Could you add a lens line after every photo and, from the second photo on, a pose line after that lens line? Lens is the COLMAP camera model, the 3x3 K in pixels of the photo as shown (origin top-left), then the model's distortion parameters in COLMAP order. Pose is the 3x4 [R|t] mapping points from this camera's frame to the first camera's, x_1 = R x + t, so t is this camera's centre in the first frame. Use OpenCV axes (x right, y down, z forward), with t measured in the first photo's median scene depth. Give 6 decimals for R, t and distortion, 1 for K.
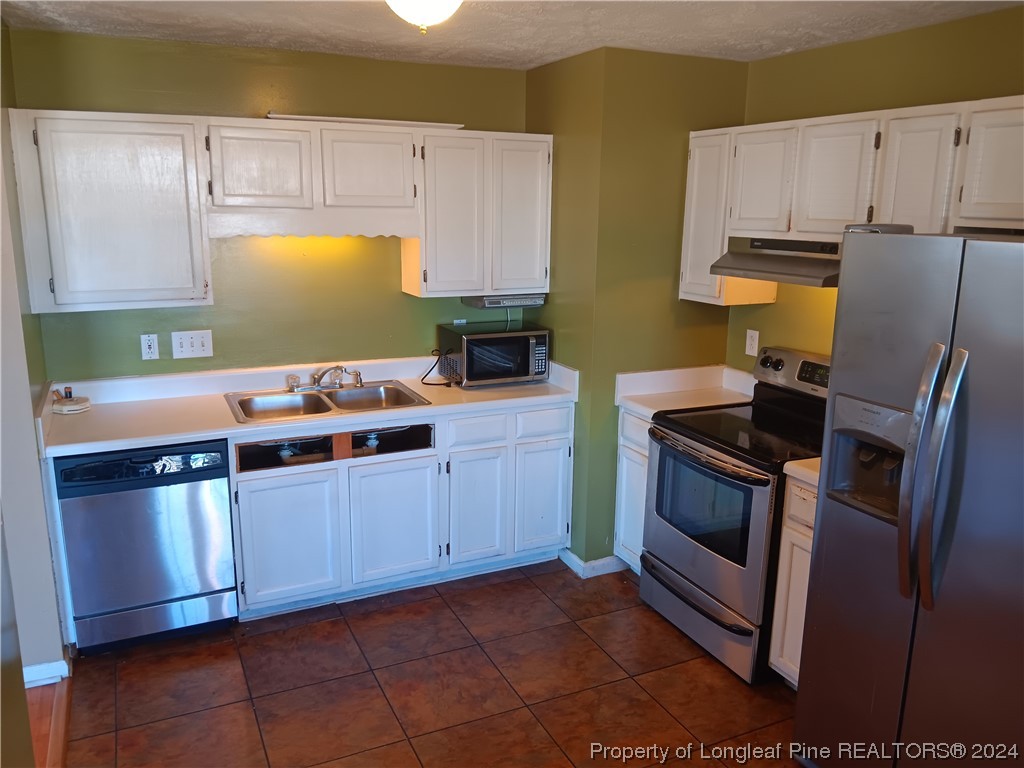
lens RADIAL K [[797.4, 0, 513.4], [0, 797.4, 380.1], [0, 0, 1]] dist [0.042071, -0.106951]
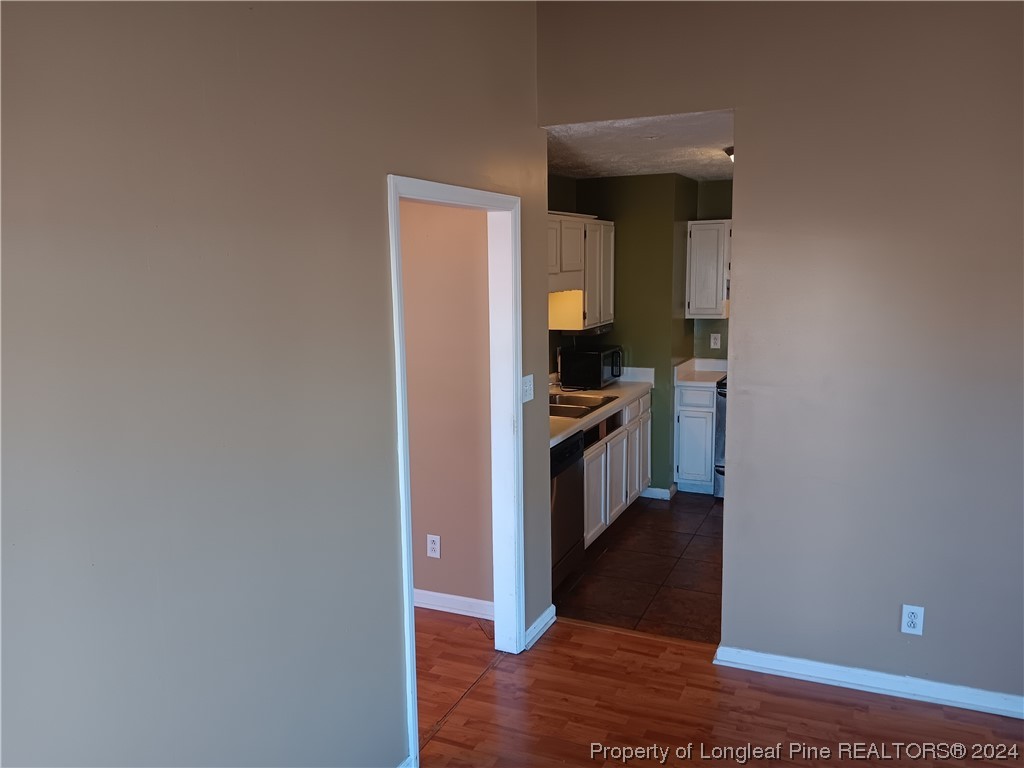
lens RADIAL K [[797.4, 0, 511.3], [0, 797.4, 388.3], [0, 0, 1]] dist [0.042071, -0.106951]
pose [[0.777807, -0.127086, 0.615520, -1.114420], [0.165135, 0.986258, -0.005042, -0.010371], [-0.606421, 0.105566, 0.788105, -0.079619]]
